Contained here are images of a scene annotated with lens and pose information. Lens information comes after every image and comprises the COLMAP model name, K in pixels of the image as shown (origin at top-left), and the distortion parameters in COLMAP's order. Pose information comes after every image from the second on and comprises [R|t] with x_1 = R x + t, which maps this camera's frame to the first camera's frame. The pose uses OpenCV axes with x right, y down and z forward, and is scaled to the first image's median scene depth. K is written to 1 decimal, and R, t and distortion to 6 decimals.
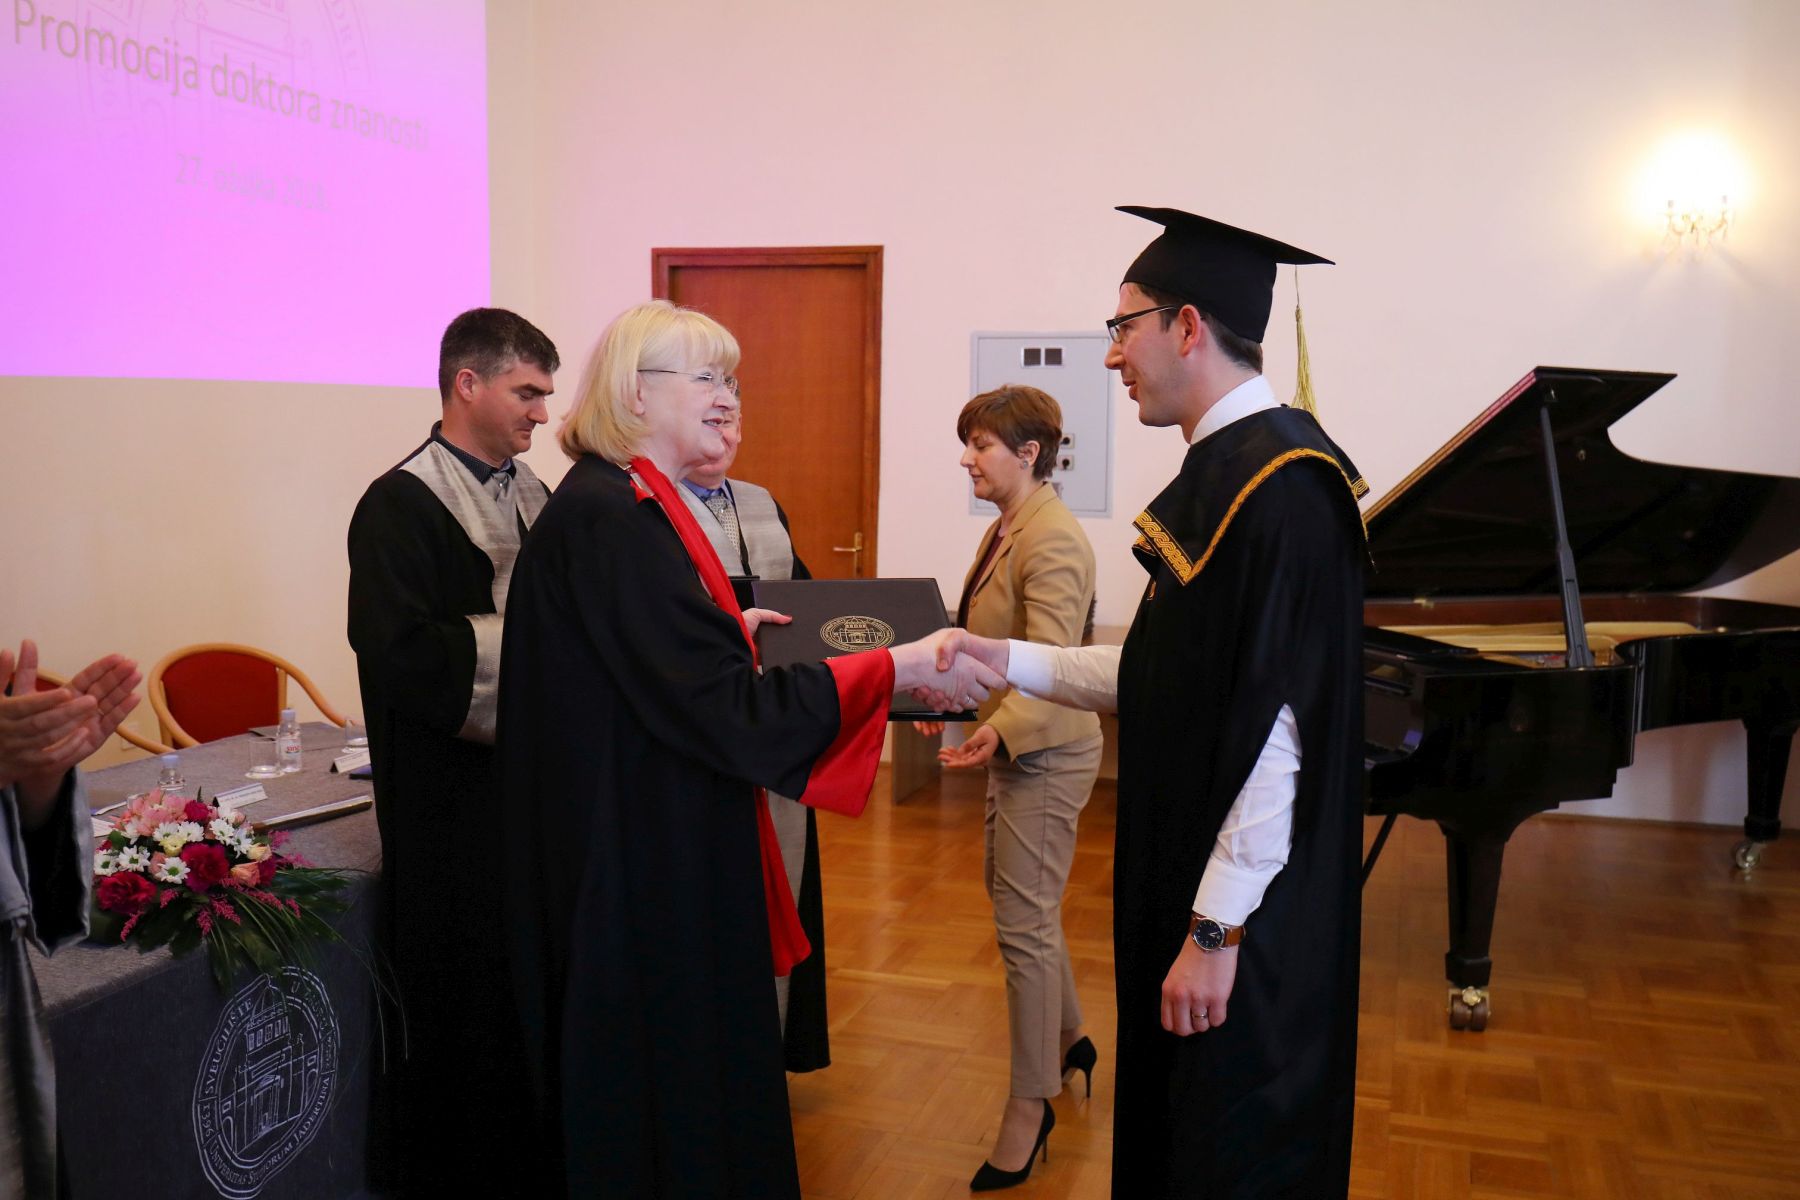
lens RADIAL K [[1677.3, 0, 897.8], [0, 1677.3, 566.8], [0, 0, 1]] dist [0.006074, -0.000802]
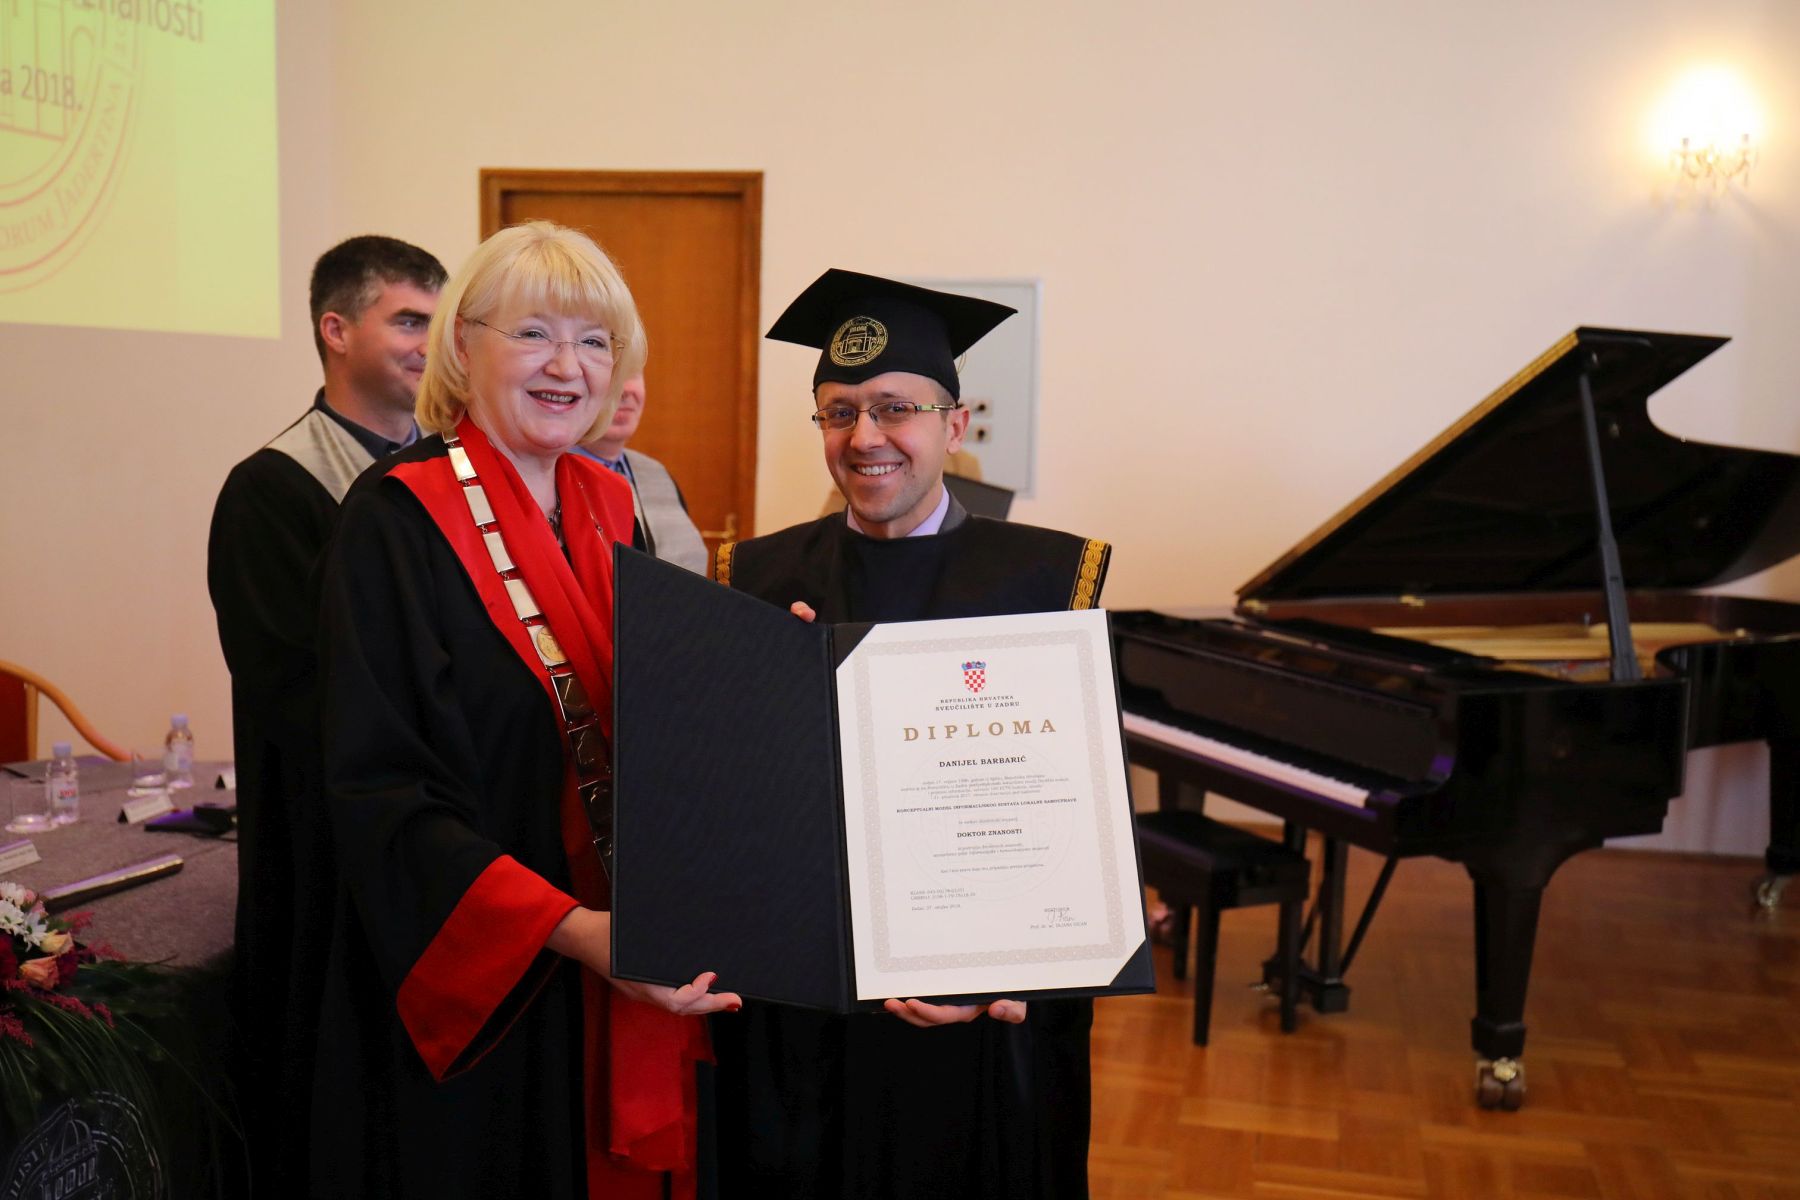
lens RADIAL K [[1926.2, 0, 904.1], [0, 1926.2, 565.8], [0, 0, 1]] dist [0.010546, 0.034106]
pose [[0.995323, 0.002503, 0.096567, -0.053716], [-0.003279, 0.999964, 0.007873, -0.004923], [-0.096544, -0.008153, 0.995295, 0.061402]]
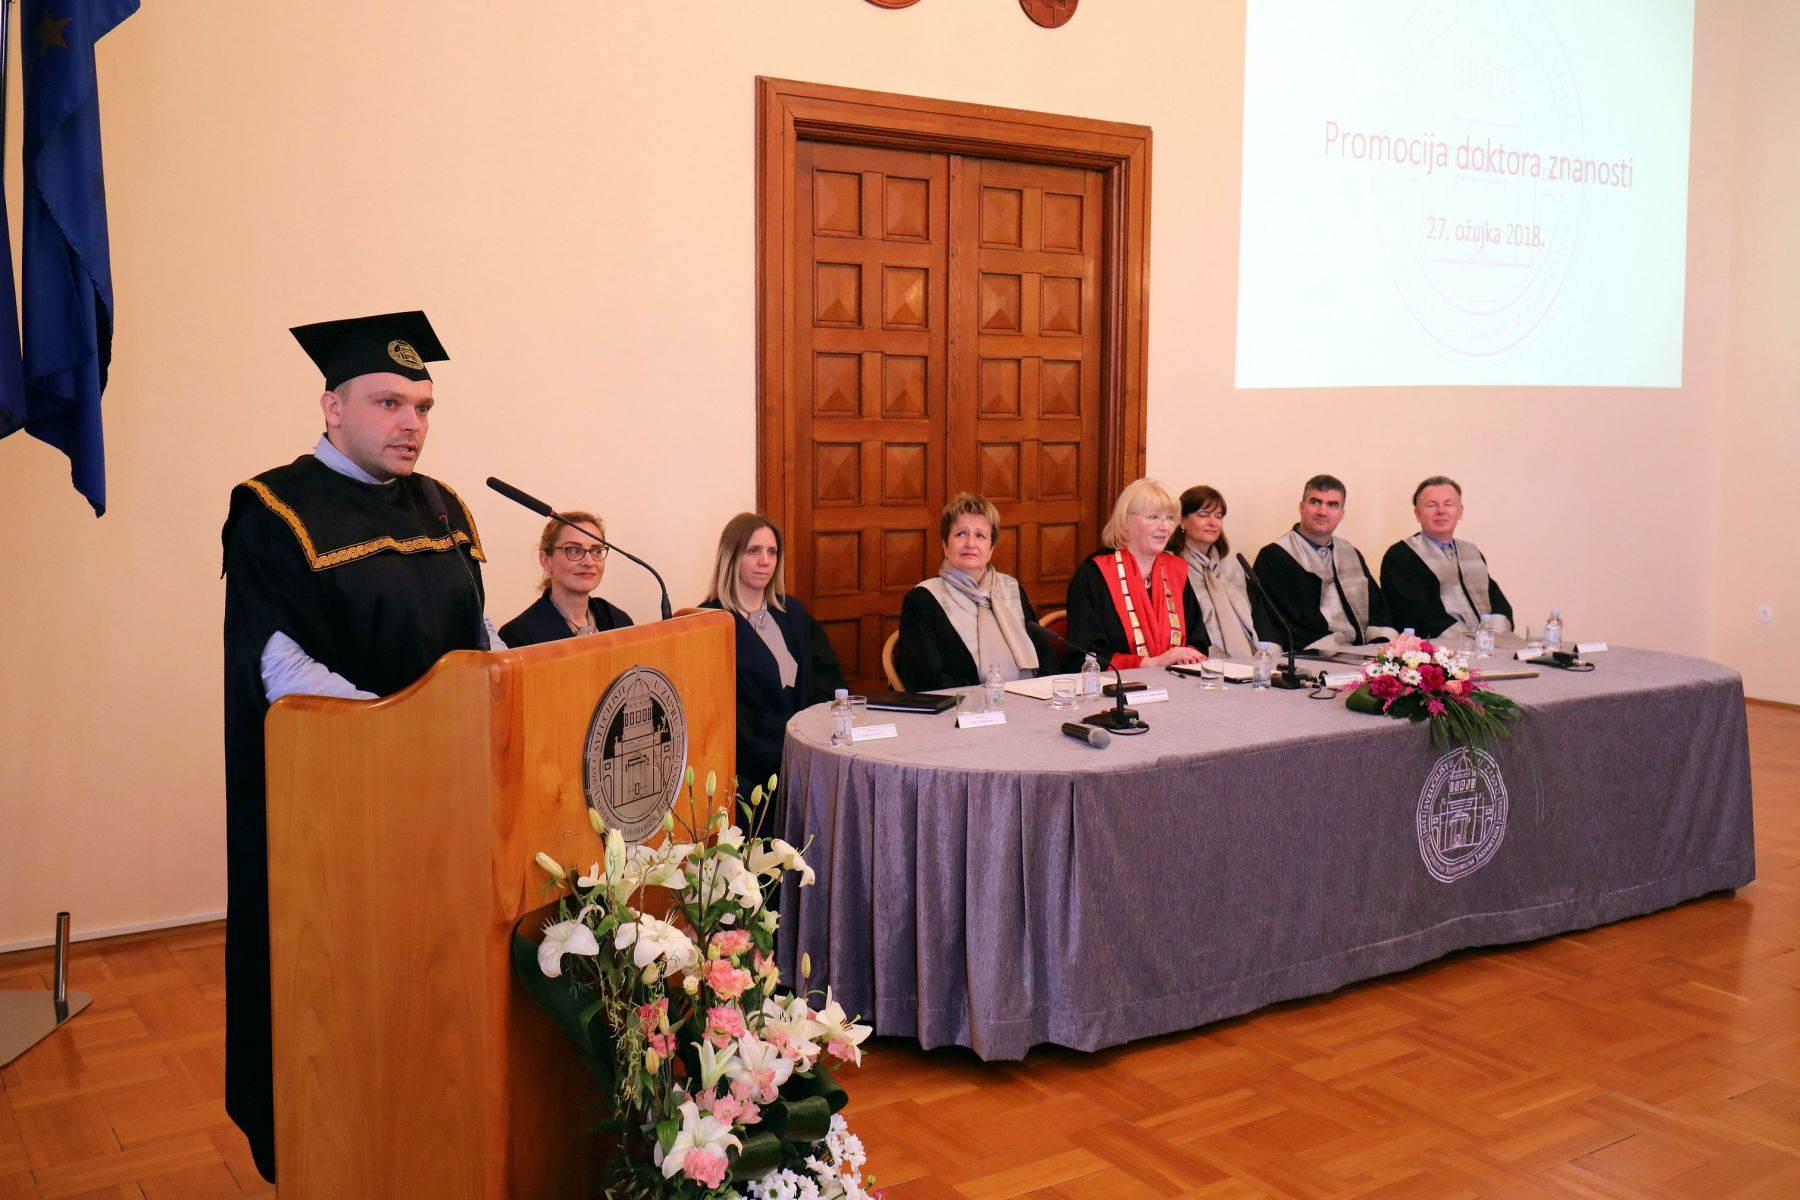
lens RADIAL K [[1677.3, 0, 897.8], [0, 1677.3, 566.8], [0, 0, 1]] dist [0.006074, -0.000802]
pose [[0.767605, 0.047062, -0.639193, 0.152373], [-0.046326, 0.998766, 0.017903, 0.037665], [0.639246, 0.015869, 0.768838, -0.391633]]
